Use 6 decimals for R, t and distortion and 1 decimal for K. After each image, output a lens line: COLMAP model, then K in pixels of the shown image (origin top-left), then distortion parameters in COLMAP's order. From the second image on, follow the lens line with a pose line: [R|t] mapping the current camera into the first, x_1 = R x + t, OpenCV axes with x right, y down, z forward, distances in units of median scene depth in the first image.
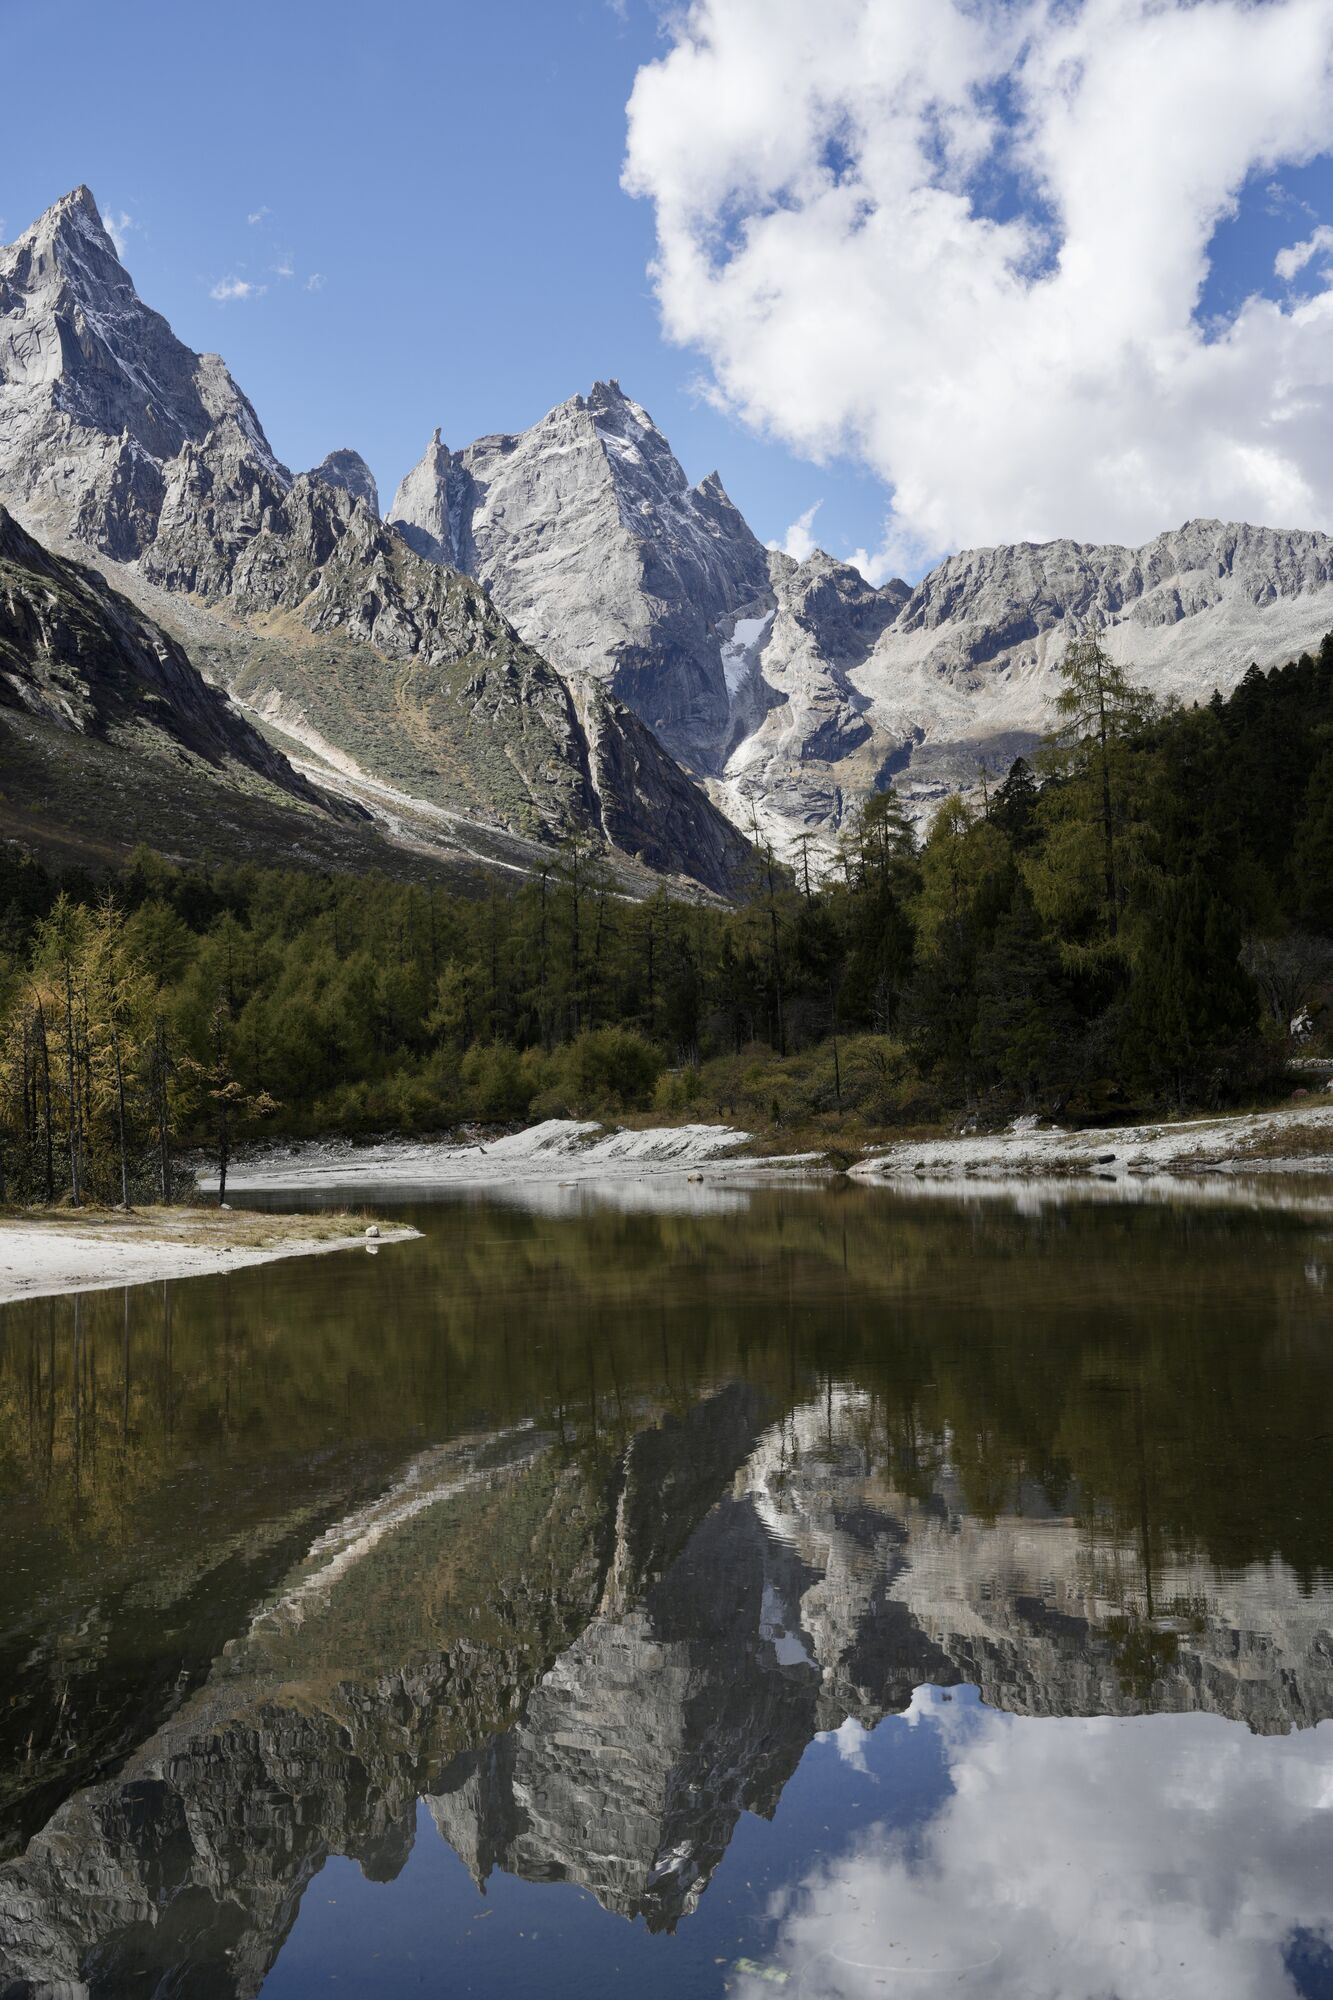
lens RADIAL K [[2099.1, 0, 666.5], [0, 2099.1, 1000.0], [0, 0, 1]] dist [0.004609, 0.155508]
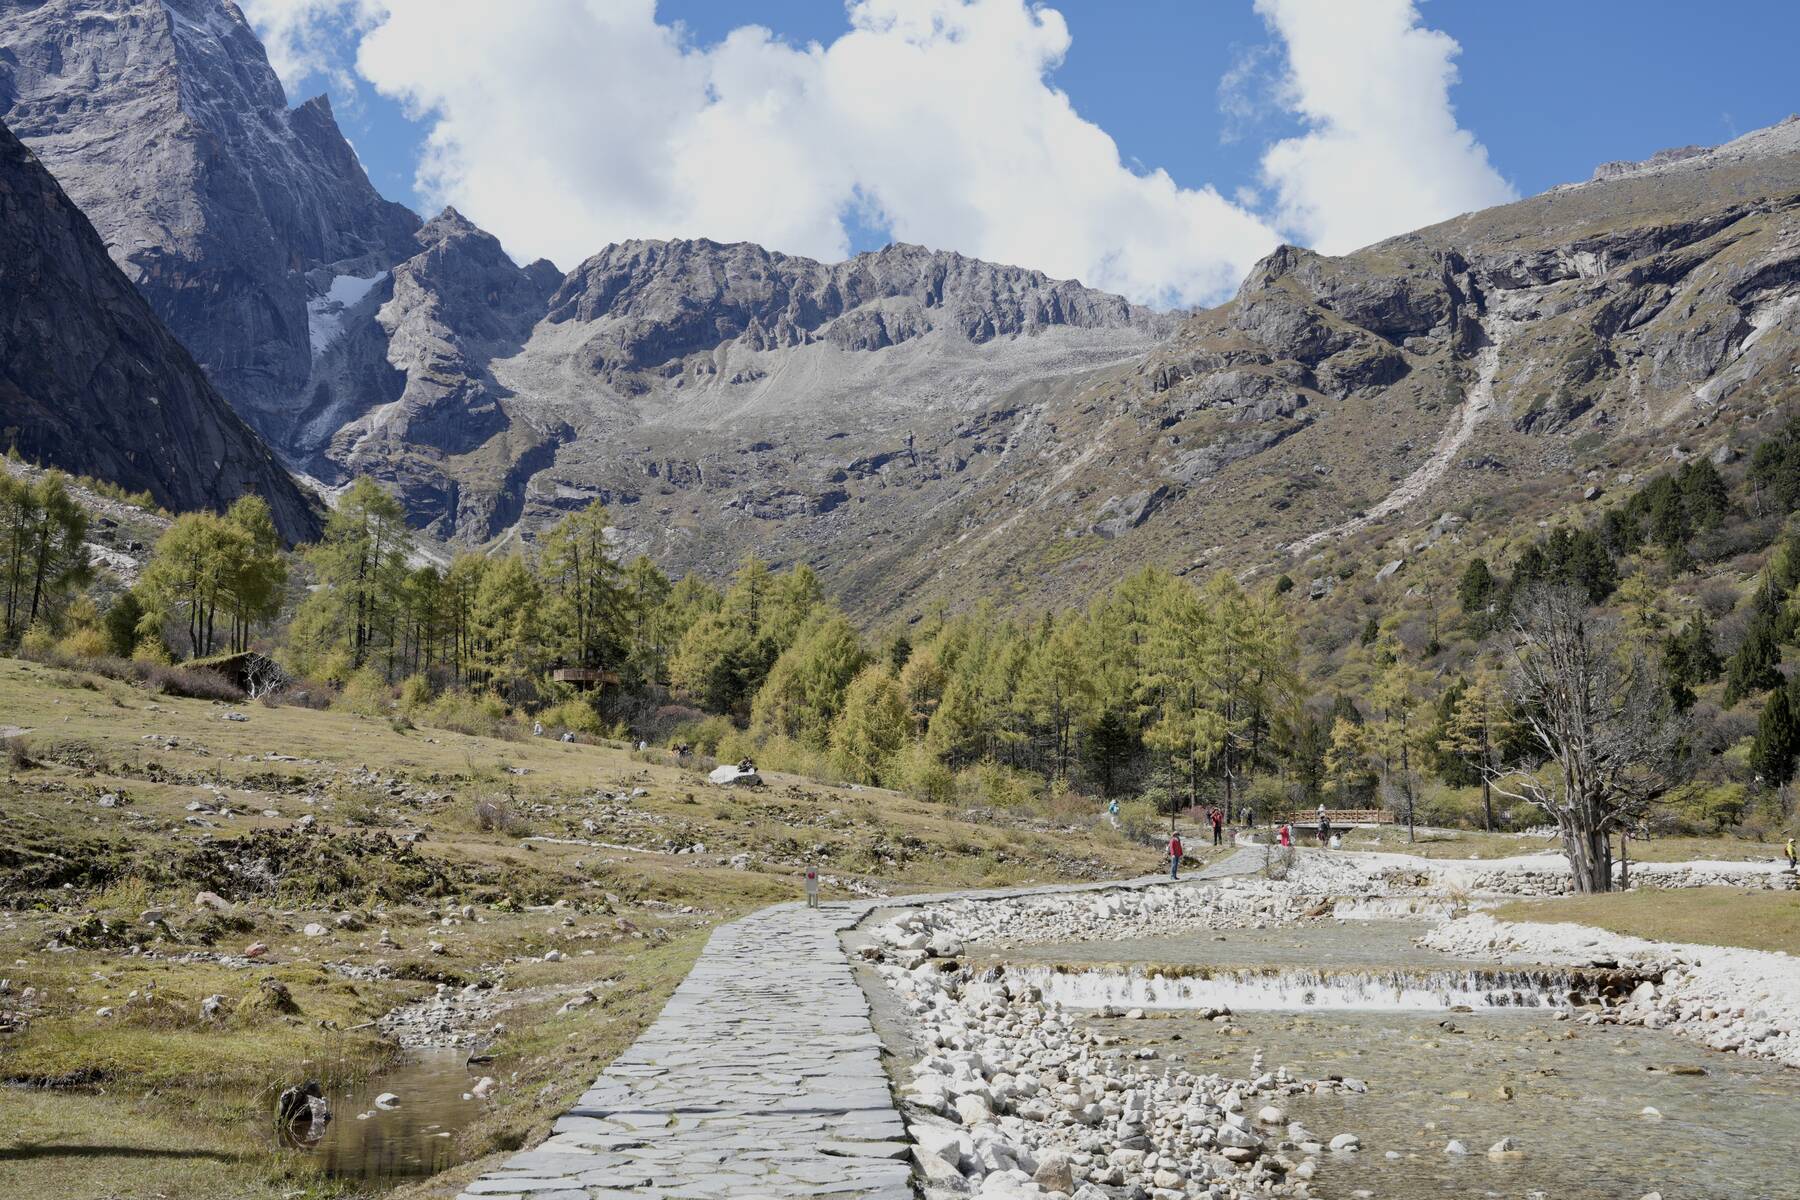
lens RADIAL K [[1889.2, 0, 899.1], [0, 1889.2, 628.8], [0, 0, 1]] dist [0.004609, 0.155508]
pose [[0.945091, 0.089008, 0.314452, 0.022340], [-0.064426, 0.994058, -0.087742, -0.002711], [-0.320394, 0.062665, 0.945210, 0.288068]]
